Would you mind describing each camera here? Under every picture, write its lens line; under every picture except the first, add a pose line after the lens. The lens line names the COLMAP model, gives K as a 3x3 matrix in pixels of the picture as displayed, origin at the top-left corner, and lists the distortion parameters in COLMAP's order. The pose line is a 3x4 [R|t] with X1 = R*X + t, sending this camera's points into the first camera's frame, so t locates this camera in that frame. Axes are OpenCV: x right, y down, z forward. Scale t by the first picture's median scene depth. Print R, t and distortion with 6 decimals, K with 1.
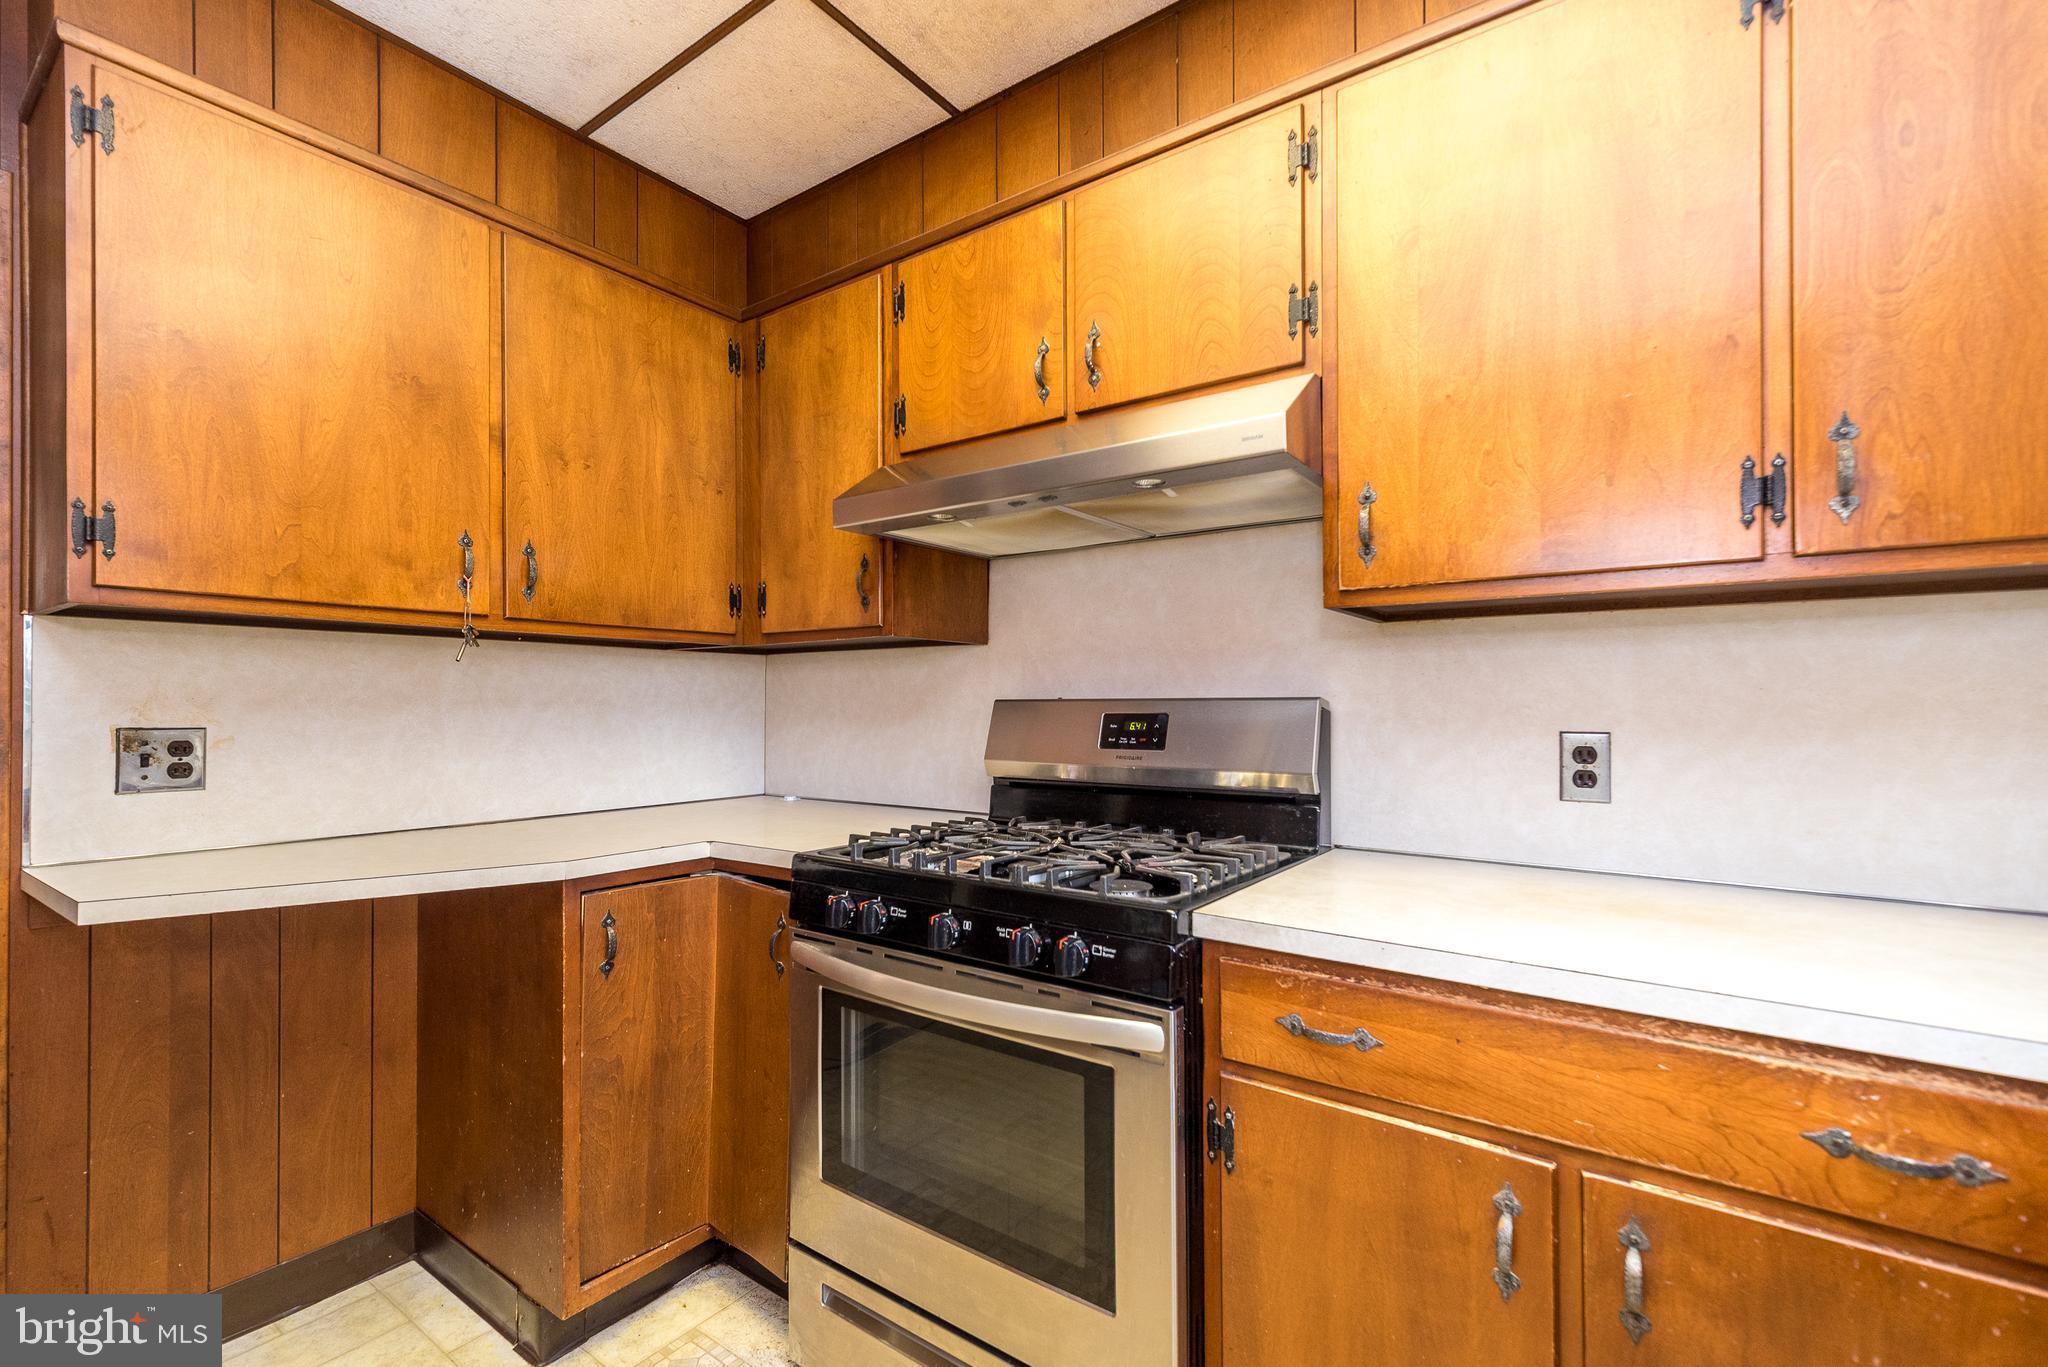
lens RADIAL K [[890.7, 0, 1028.8], [0, 890.7, 698.5], [0, 0, 1]] dist [0.008839, 0.000045]
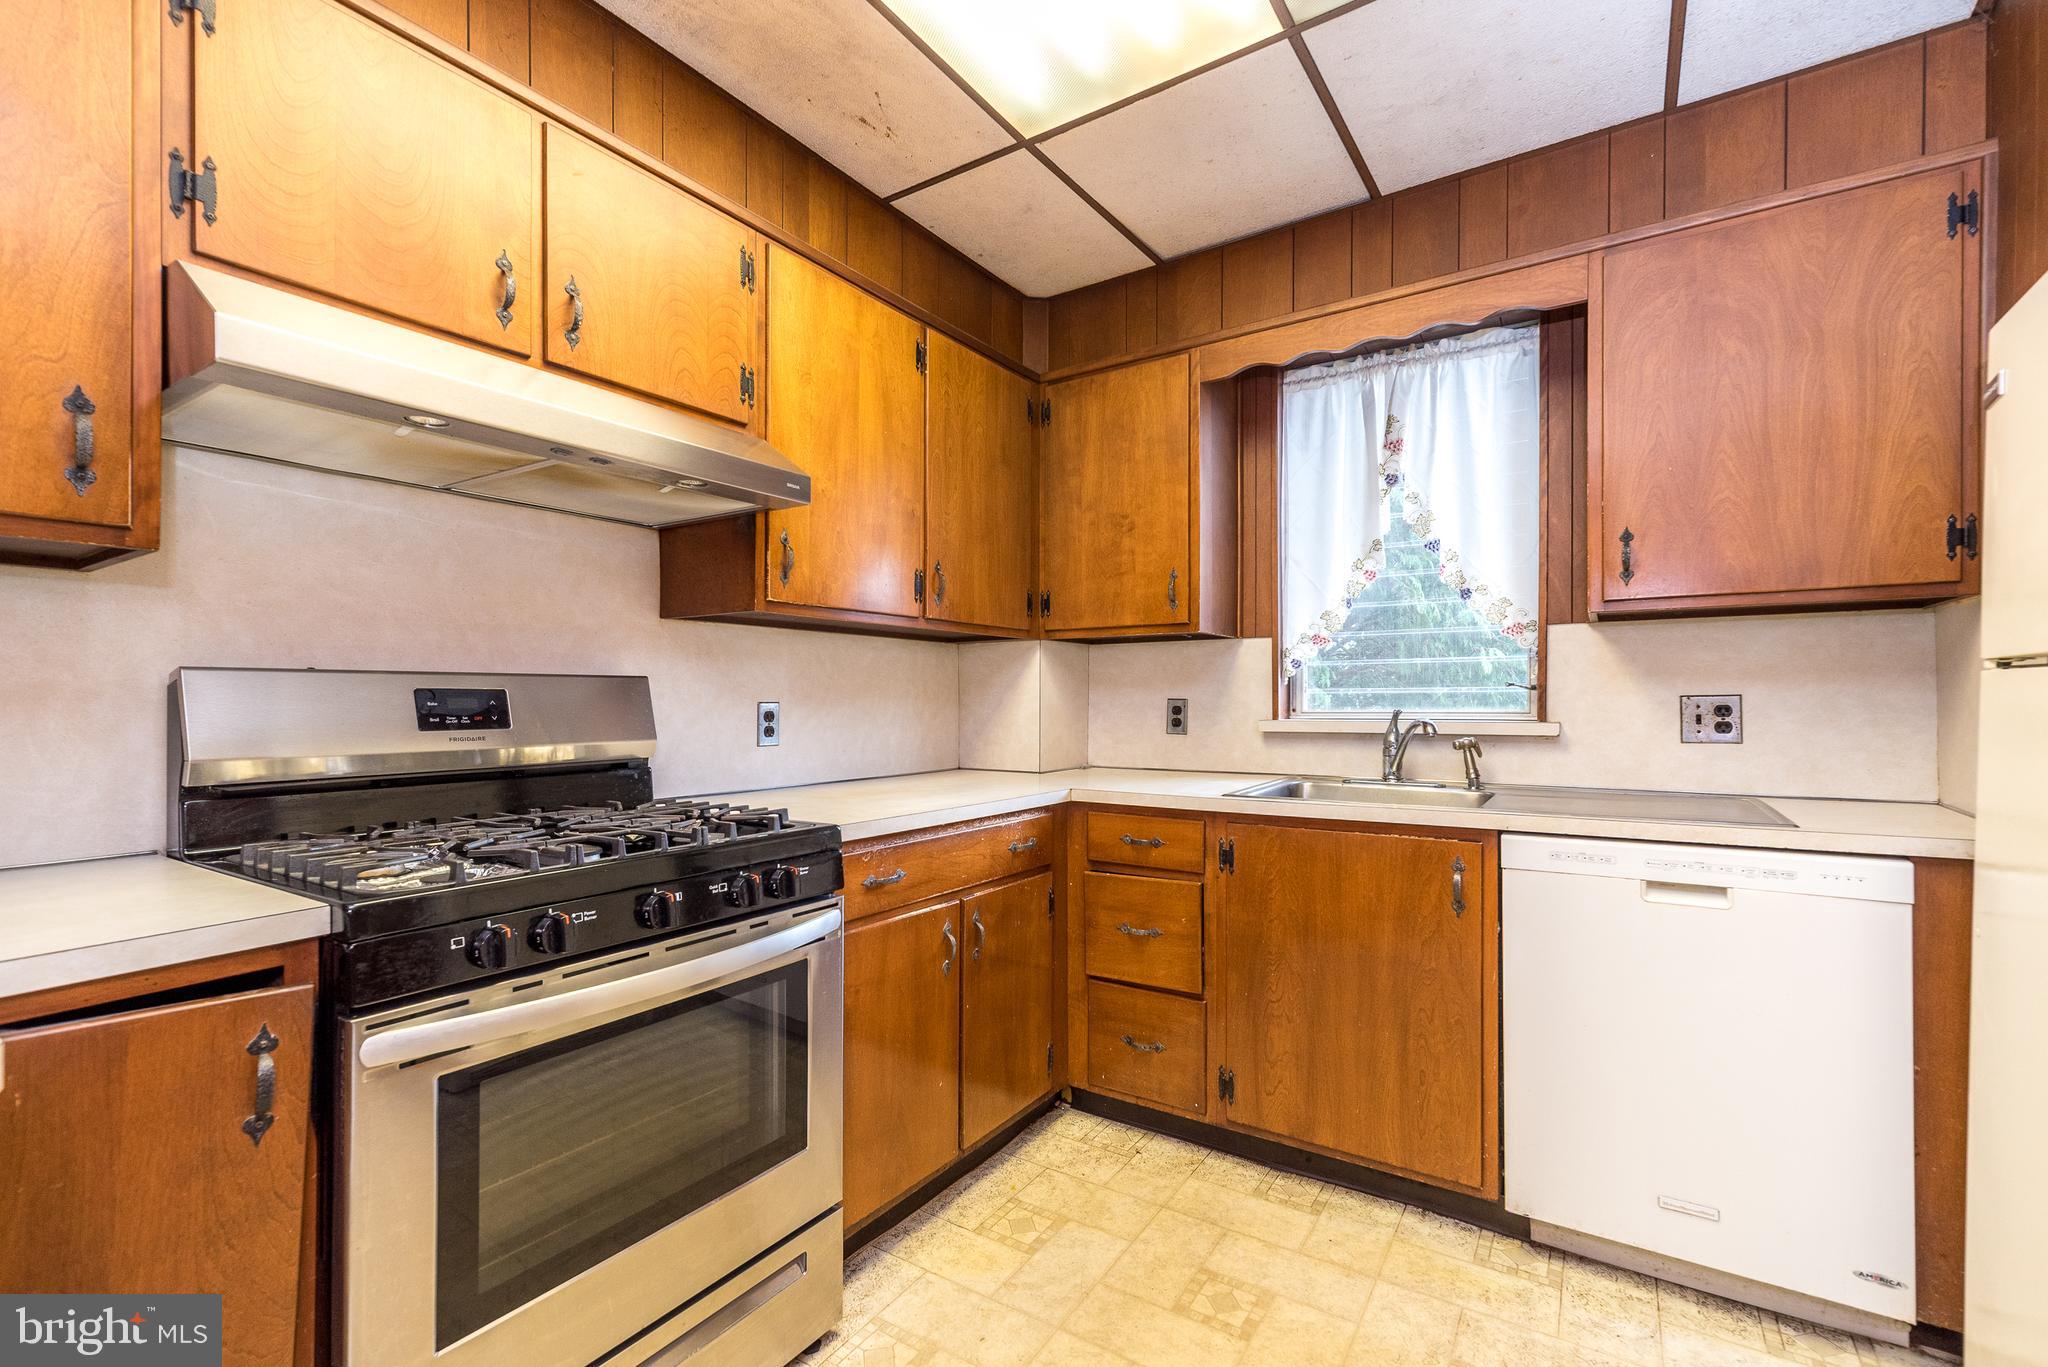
lens RADIAL K [[890.7, 0, 1038.5], [0, 890.7, 691.0], [0, 0, 1]] dist [0.008839, 0.000045]
pose [[-0.047222, 0.008472, 0.998848, -1.132552], [-0.007925, 0.999929, -0.008856, 0.031887], [-0.998853, -0.008334, -0.047151, 0.677383]]
